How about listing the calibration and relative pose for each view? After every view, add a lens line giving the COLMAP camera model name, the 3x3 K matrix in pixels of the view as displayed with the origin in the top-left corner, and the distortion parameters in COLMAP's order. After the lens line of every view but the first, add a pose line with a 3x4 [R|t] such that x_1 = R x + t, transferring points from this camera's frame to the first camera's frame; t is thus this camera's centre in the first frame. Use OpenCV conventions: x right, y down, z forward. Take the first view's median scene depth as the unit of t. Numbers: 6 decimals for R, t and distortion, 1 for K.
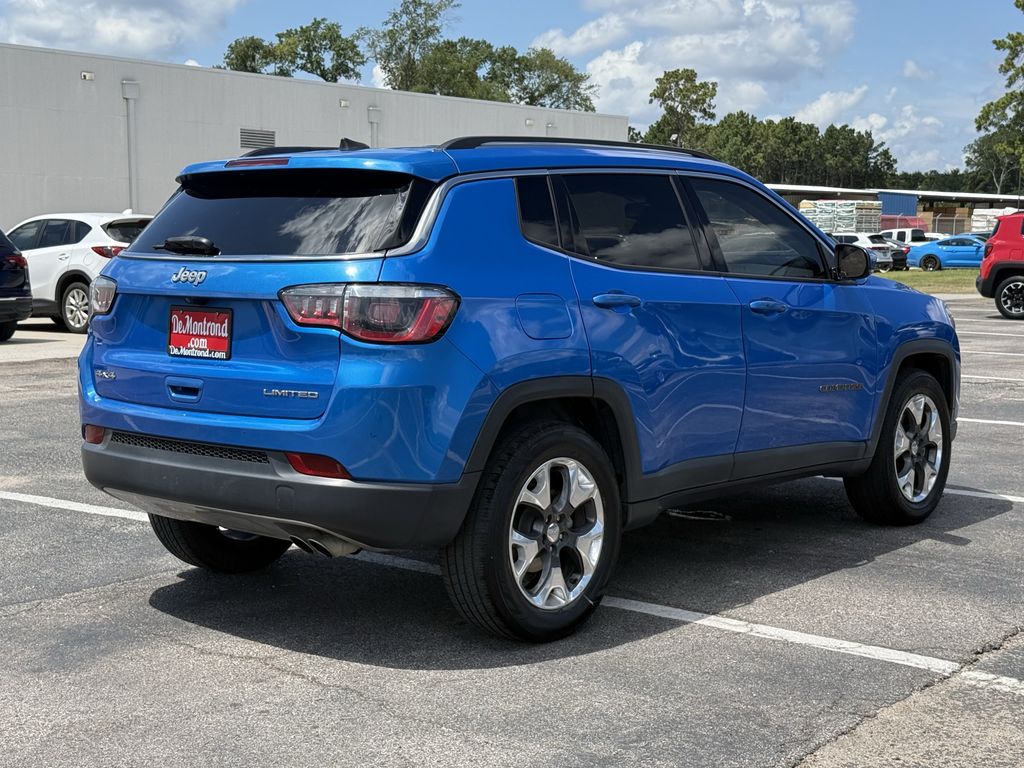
lens RADIAL K [[1674.8, 0, 512.0], [0, 1674.8, 384.0], [0, 0, 1]] dist [-0.037107, -0.082034]
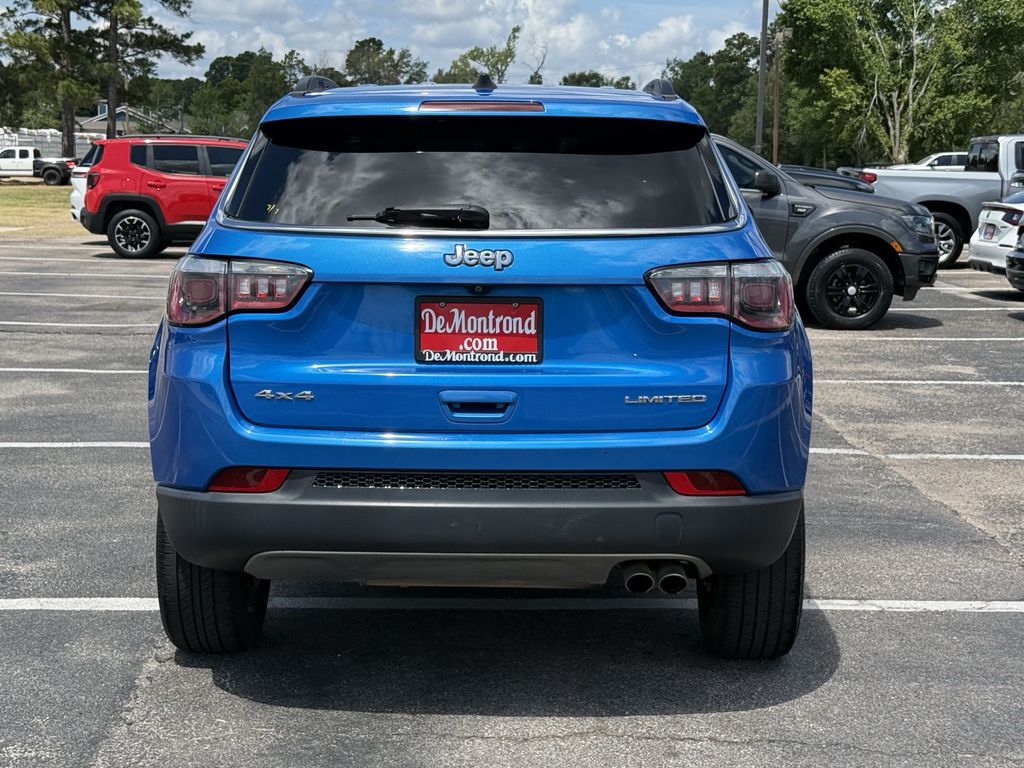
lens RADIAL K [[1916.2, 0, 512.0], [0, 1916.2, 384.0], [0, 0, 1]] dist [-0.012474, -0.050813]
pose [[0.738933, -0.075342, 0.669553, -0.767064], [0.052708, 0.997147, 0.054034, -0.053013], [-0.671714, -0.004637, 0.740796, 0.340940]]
